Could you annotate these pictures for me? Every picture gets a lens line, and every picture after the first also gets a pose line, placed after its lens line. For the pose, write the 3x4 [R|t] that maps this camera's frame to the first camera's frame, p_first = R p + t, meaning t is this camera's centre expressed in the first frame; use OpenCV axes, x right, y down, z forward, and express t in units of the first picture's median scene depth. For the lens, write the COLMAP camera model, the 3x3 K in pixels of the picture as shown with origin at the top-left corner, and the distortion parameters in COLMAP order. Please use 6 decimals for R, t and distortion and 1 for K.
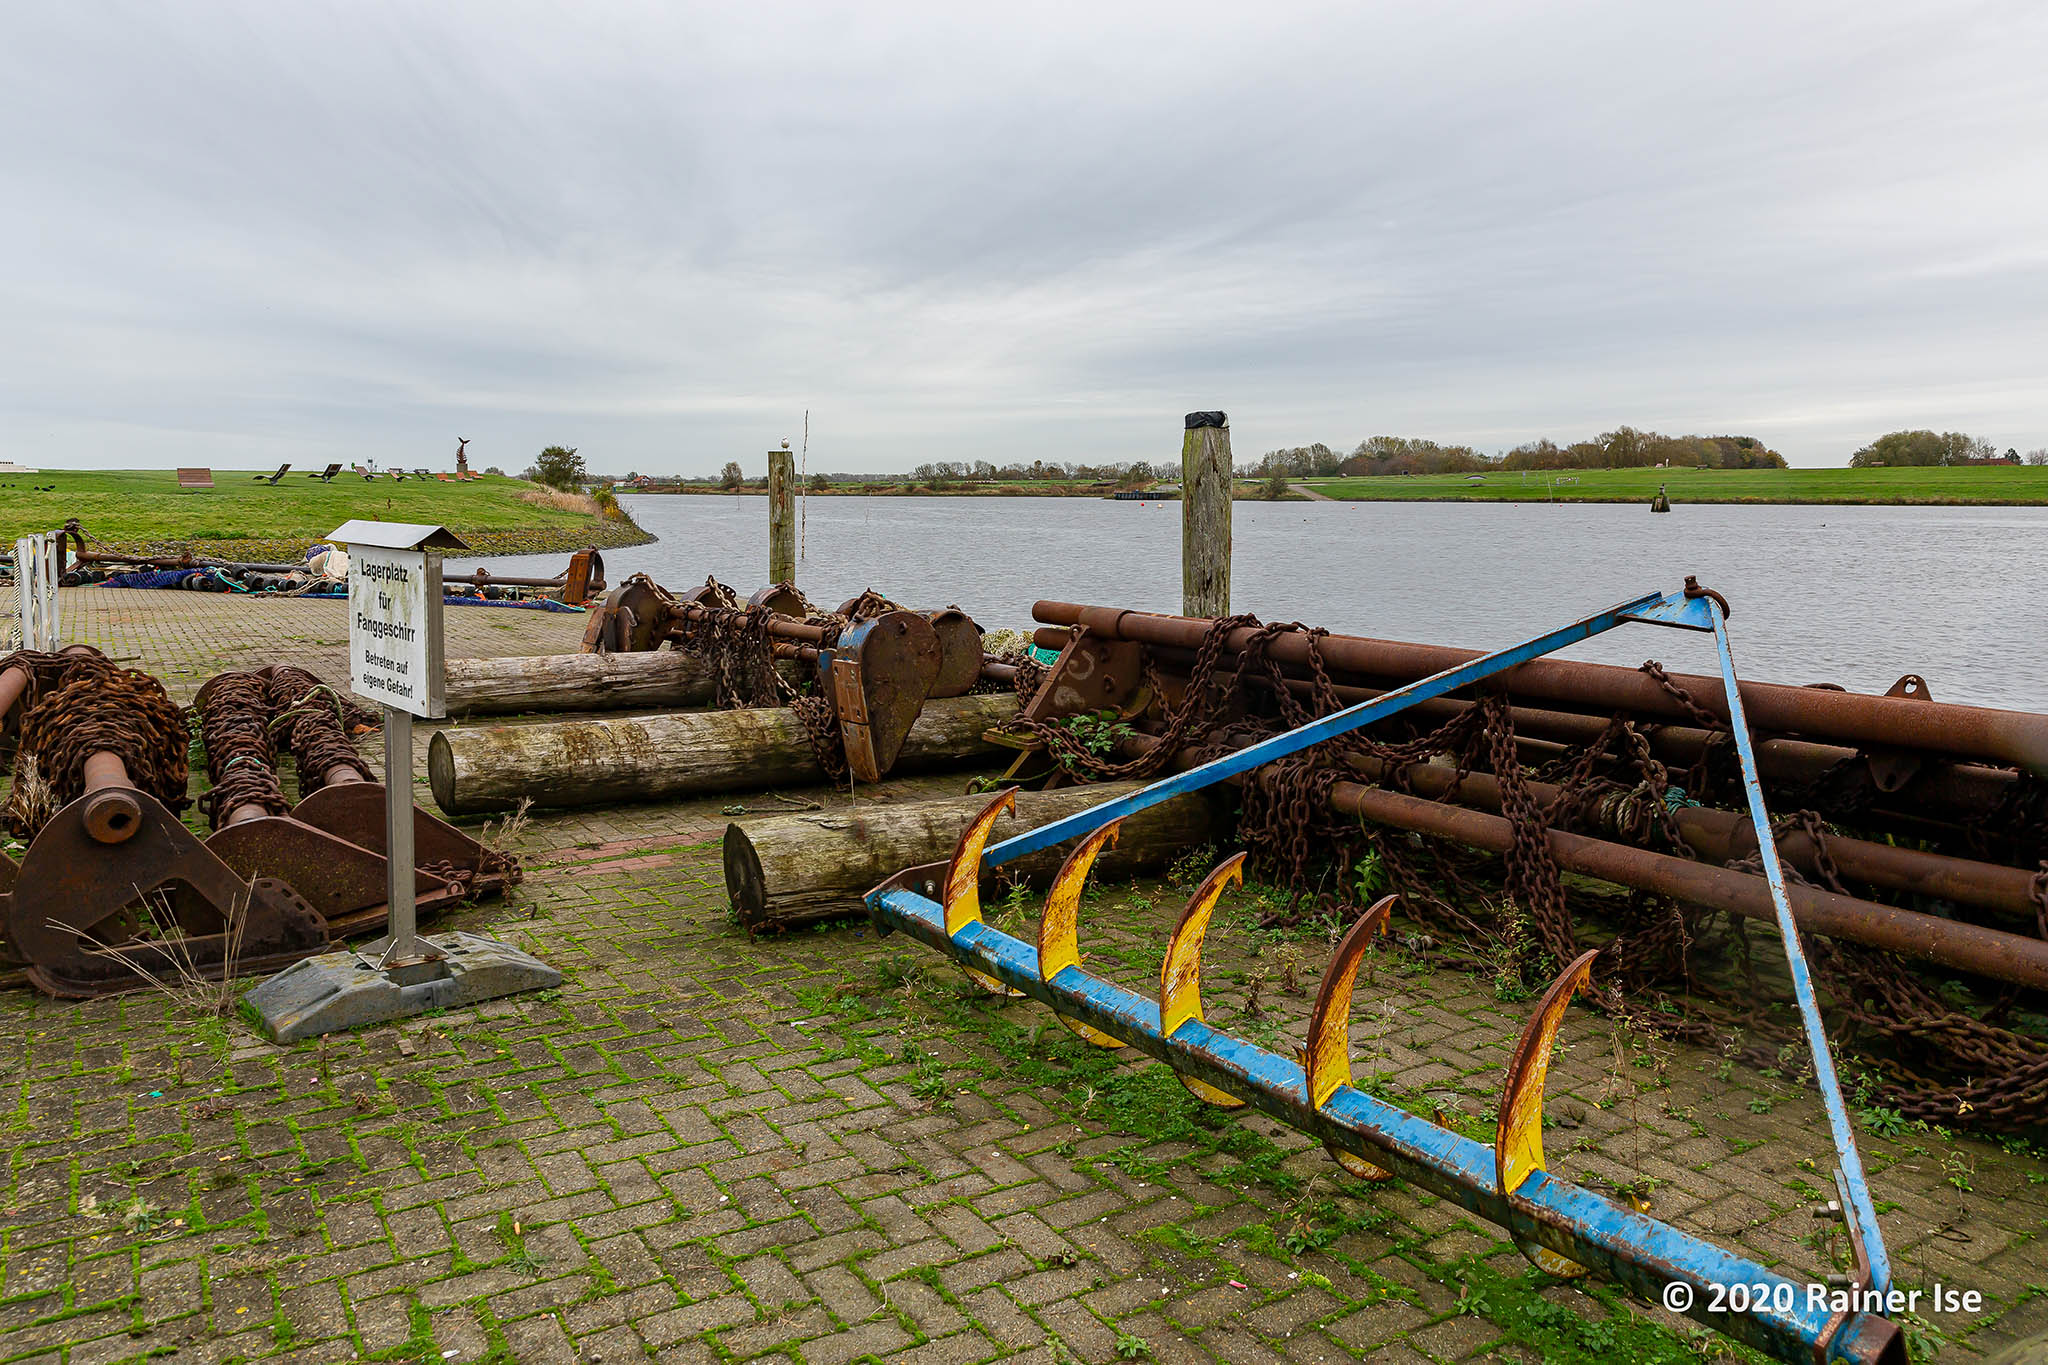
lens RADIAL K [[1491.4, 0, 1024.0], [0, 1491.4, 682.5], [0, 0, 1]] dist [0.029899, -0.002140]
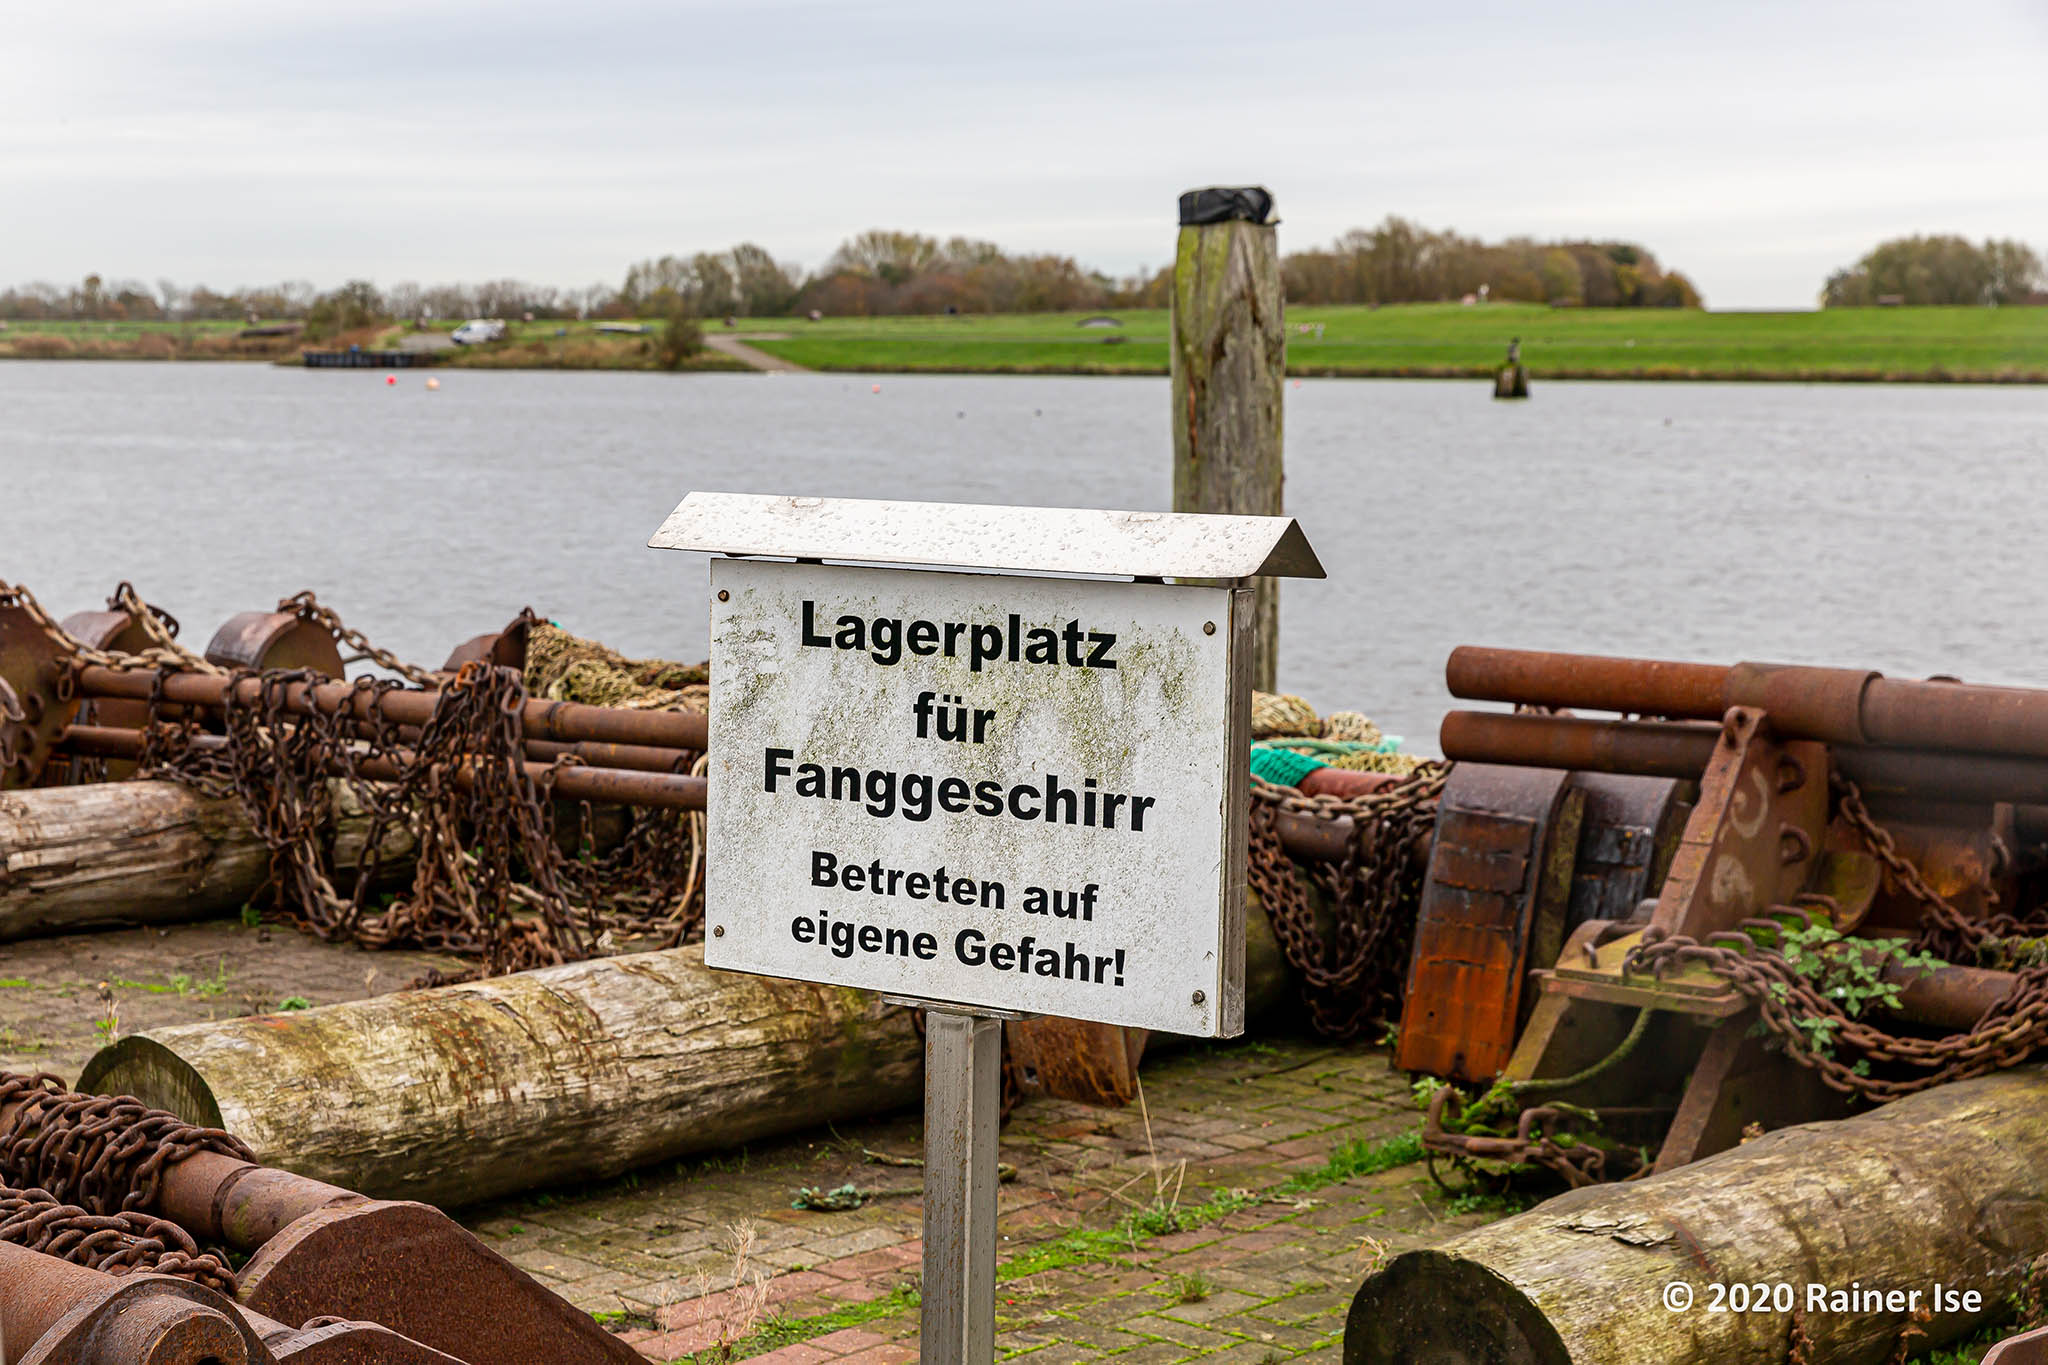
lens RADIAL K [[3416.6, 0, 1024.0], [0, 3416.6, 682.5], [0, 0, 1]] dist [0.030642, -0.004962]
pose [[0.963796, -0.023253, 0.265623, -0.260406], [0.031310, 0.999168, -0.026138, -0.016895], [-0.264795, 0.033508, 0.963722, 0.079123]]
